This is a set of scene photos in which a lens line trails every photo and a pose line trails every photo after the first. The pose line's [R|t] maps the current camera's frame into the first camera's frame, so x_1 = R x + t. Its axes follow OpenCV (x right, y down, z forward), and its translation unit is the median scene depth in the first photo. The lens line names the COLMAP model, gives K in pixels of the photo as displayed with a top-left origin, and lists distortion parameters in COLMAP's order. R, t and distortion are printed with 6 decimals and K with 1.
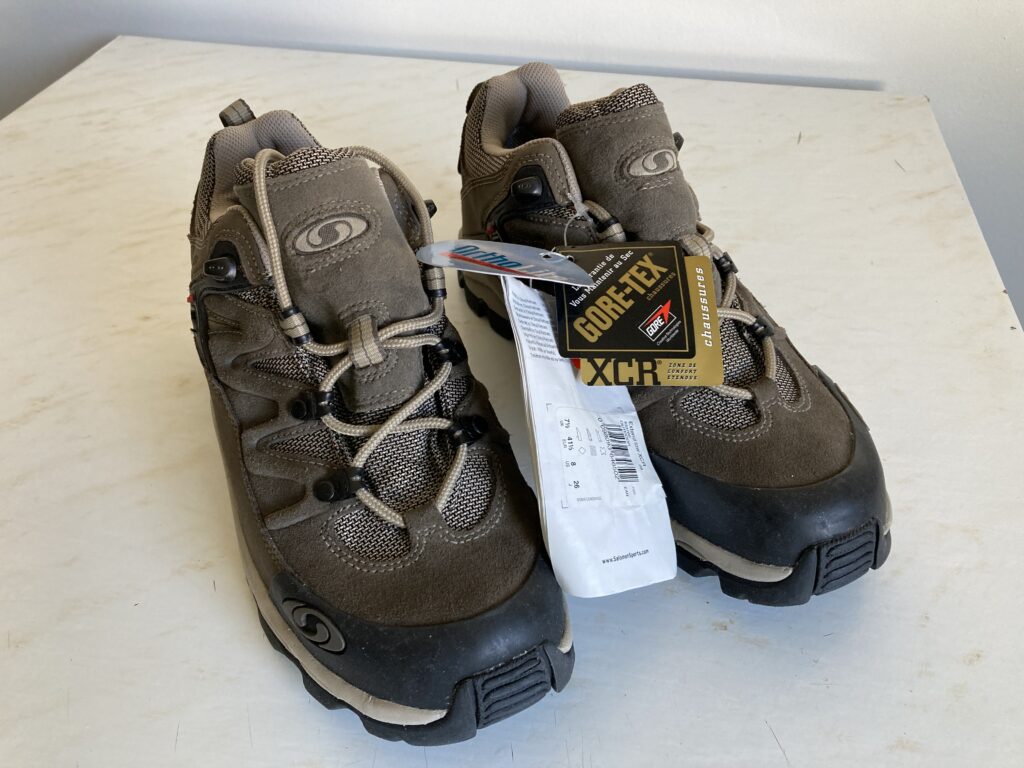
lens RADIAL K [[846.9, 0, 502.5], [0, 846.9, 379.2], [0, 0, 1]] dist [0.003930, 0.010141]
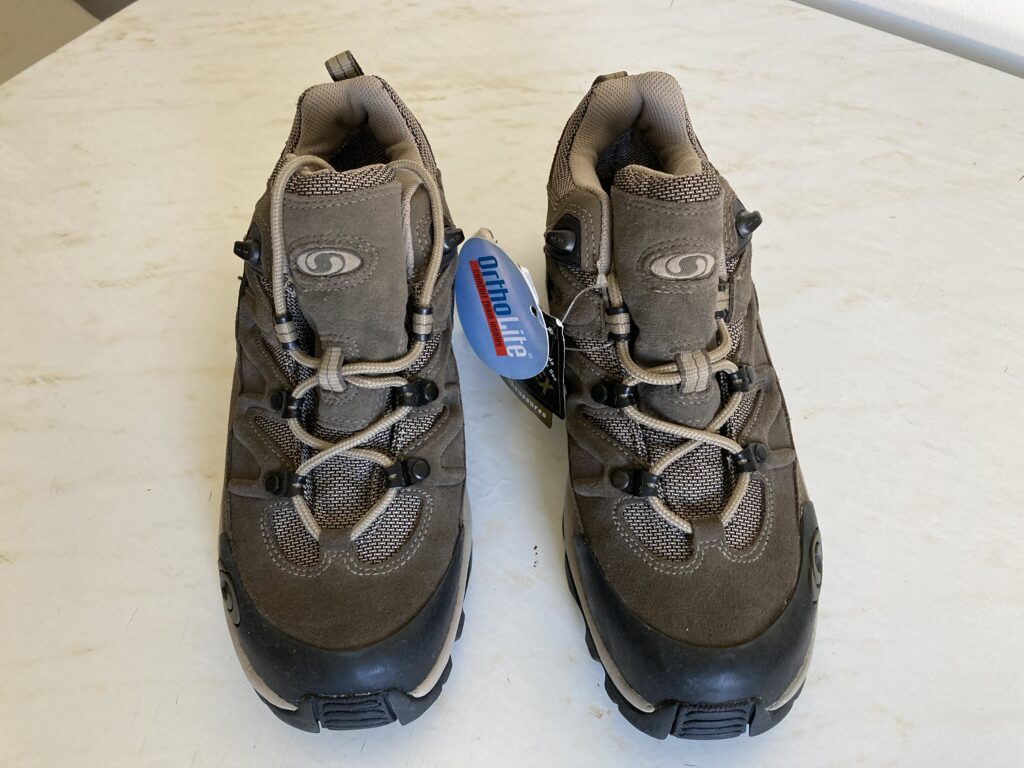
lens RADIAL K [[850.4, 0, 508.4], [0, 850.4, 373.3], [0, 0, 1]] dist [-0.001254, -0.000233]
pose [[0.919035, 0.323640, -0.225014, 0.274030], [-0.266905, 0.931013, 0.248952, -0.352993], [0.290062, -0.168738, 0.942015, 0.053278]]
